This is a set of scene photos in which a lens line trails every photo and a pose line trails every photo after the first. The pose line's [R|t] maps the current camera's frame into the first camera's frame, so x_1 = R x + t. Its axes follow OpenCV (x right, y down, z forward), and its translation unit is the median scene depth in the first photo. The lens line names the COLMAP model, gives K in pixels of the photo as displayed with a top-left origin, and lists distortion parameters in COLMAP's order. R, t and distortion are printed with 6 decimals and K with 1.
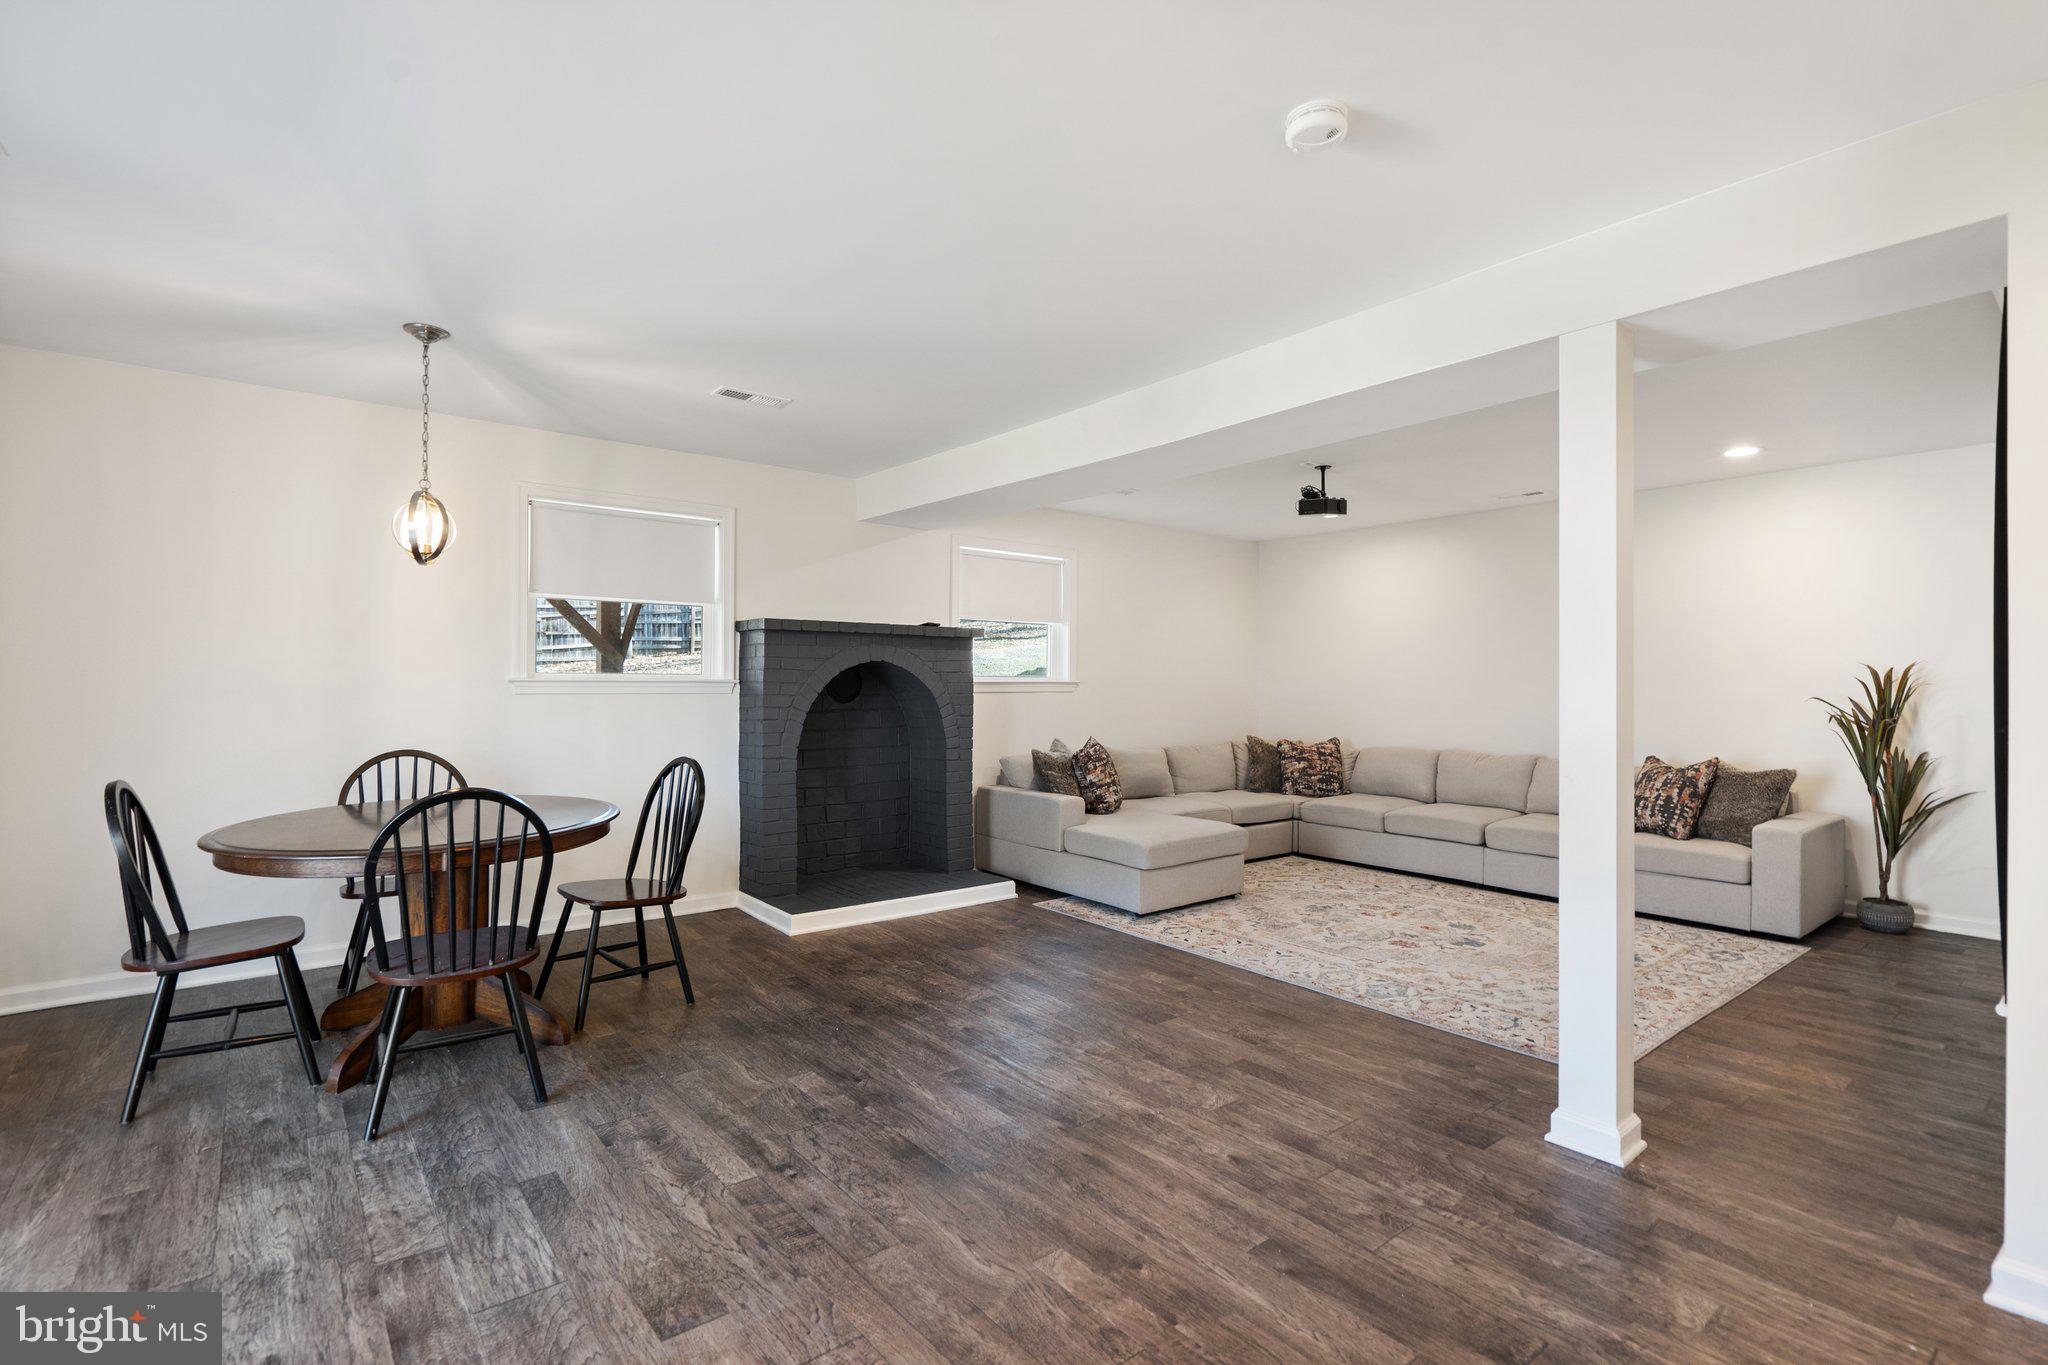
lens RADIAL K [[959.3, 0, 1013.5], [0, 959.3, 679.4], [0, 0, 1]] dist [-0.008068, 0.003185]
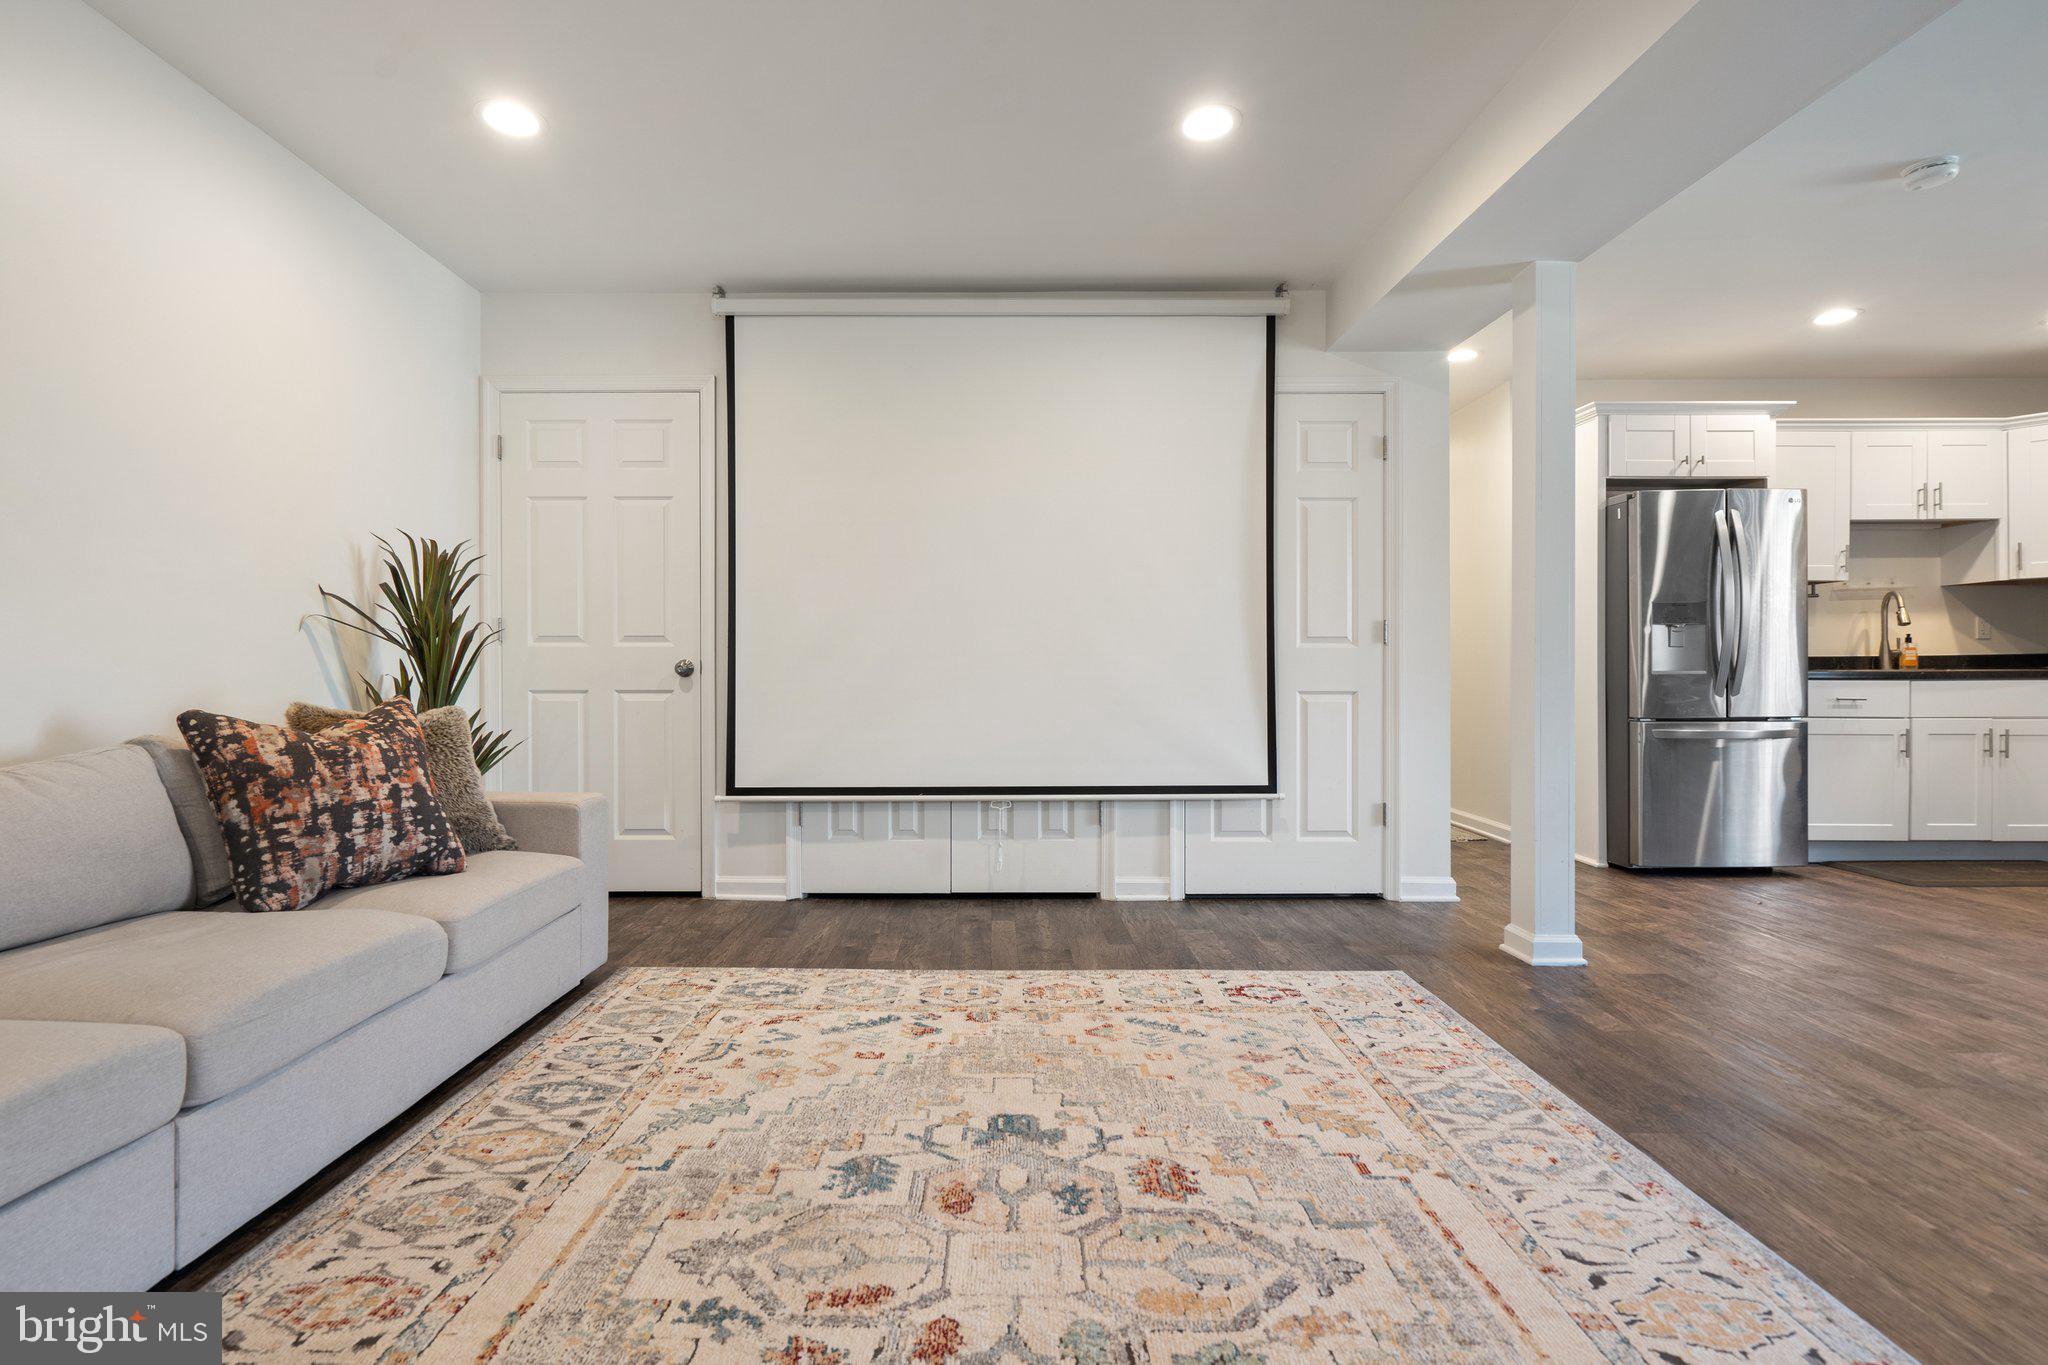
lens RADIAL K [[959.3, 0, 987.6], [0, 959.3, 685.1], [0, 0, 1]] dist [-0.008068, 0.003185]
pose [[-0.773596, -0.011784, 0.633570, 0.199246], [-0.002694, 0.999879, 0.015309, 0.067766], [-0.633674, 0.010136, -0.773534, 1.176160]]
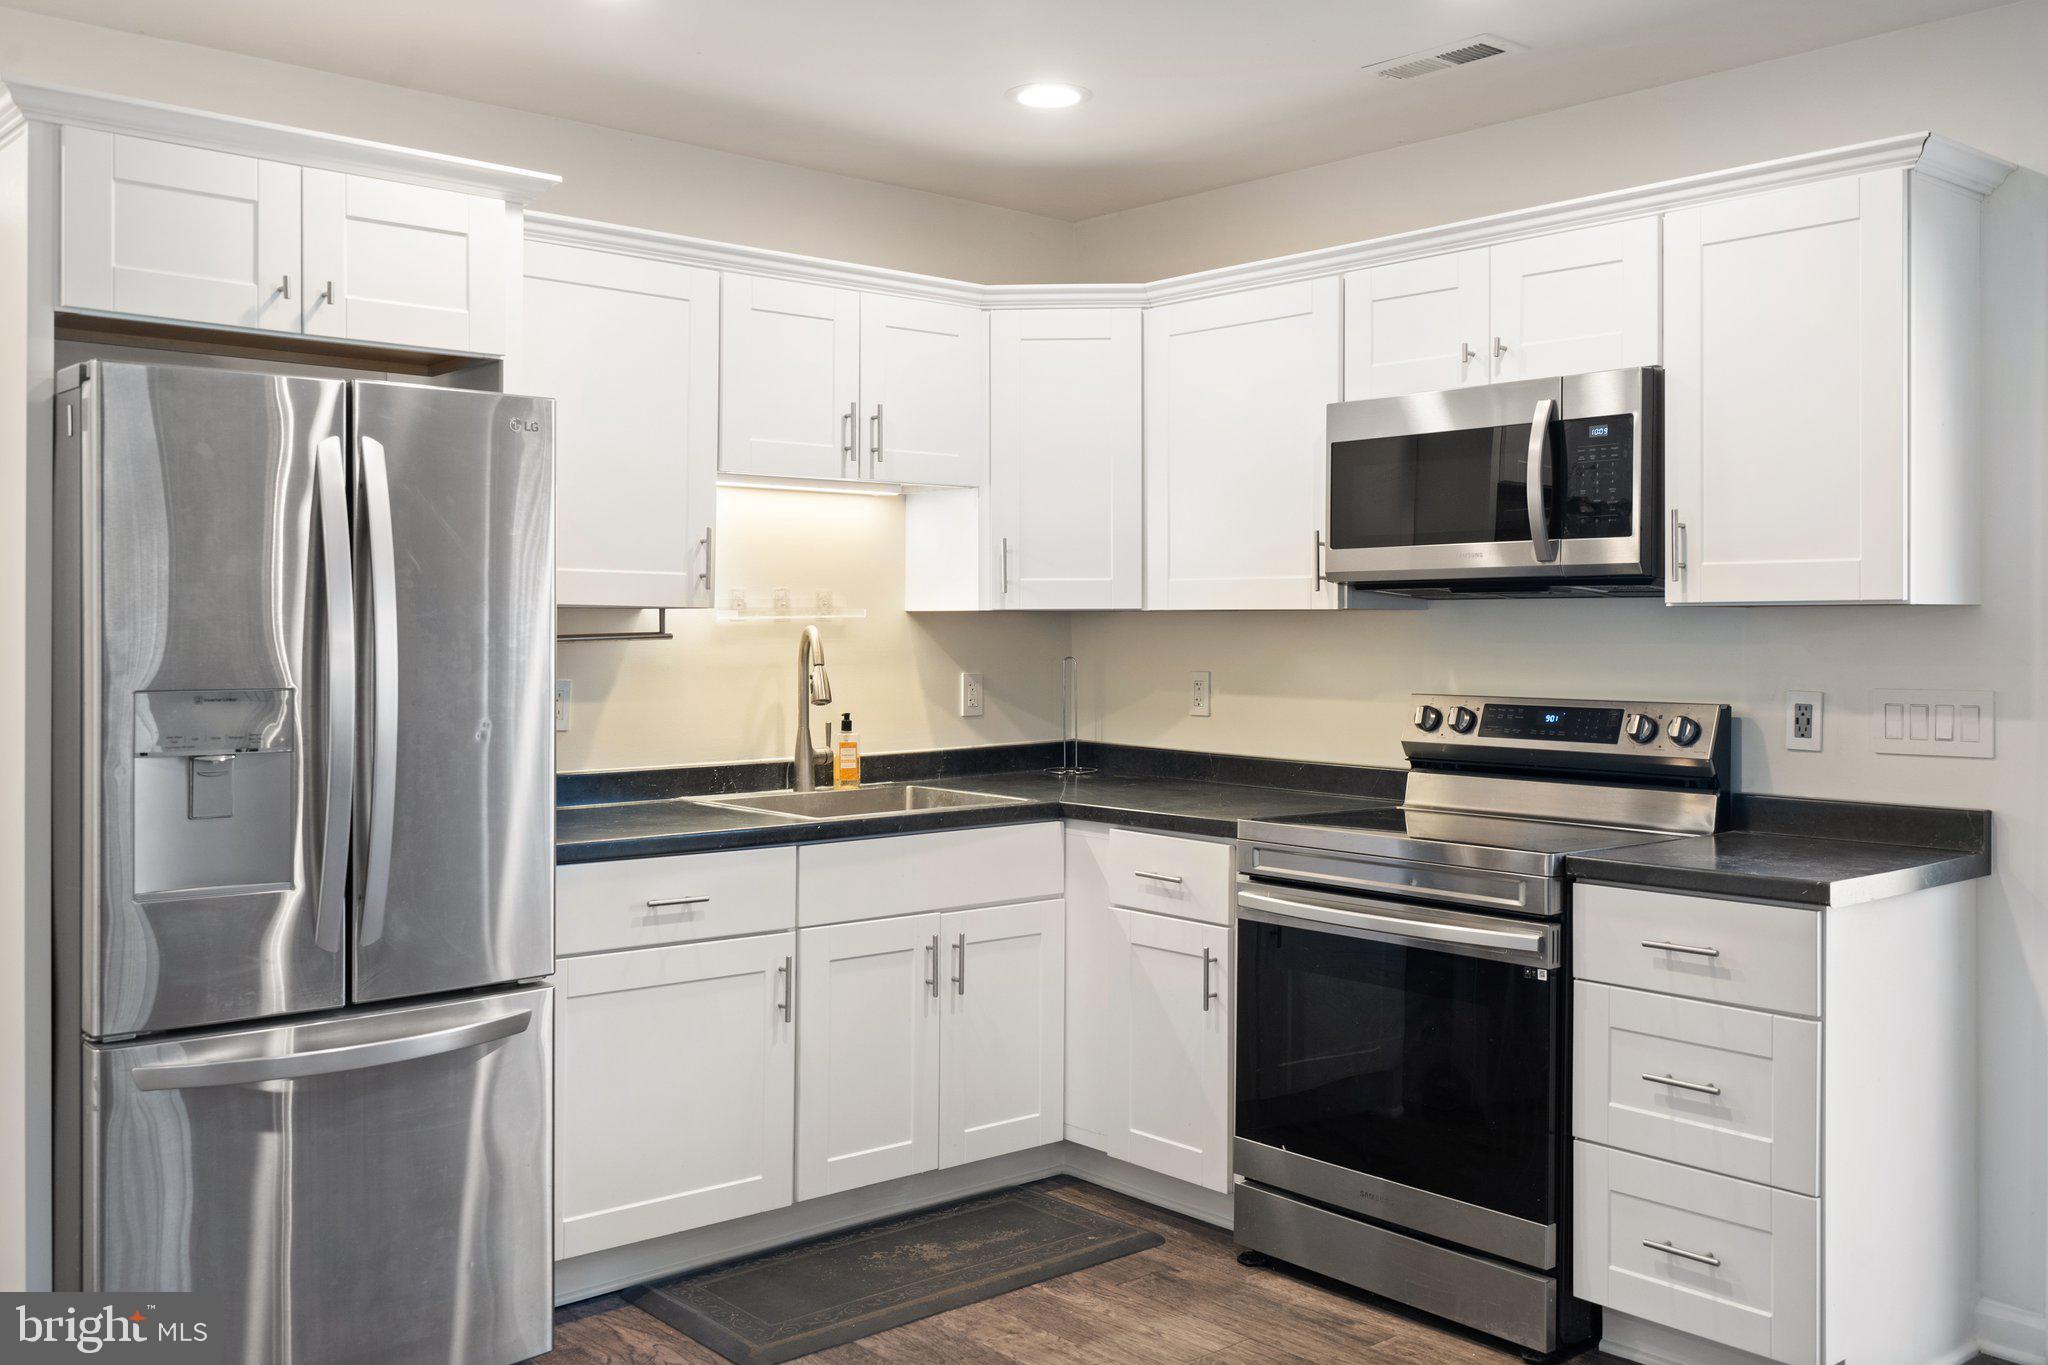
lens RADIAL K [[1868.7, 0, 1029.7], [0, 1868.7, 677.1], [0, 0, 1]] dist [0.093933, 0.000000]
pose [[-0.999531, -0.006522, -0.029920, 0.034318], [-0.007399, 0.999544, 0.029291, -0.014296], [0.029715, 0.029498, -0.999123, 0.754026]]
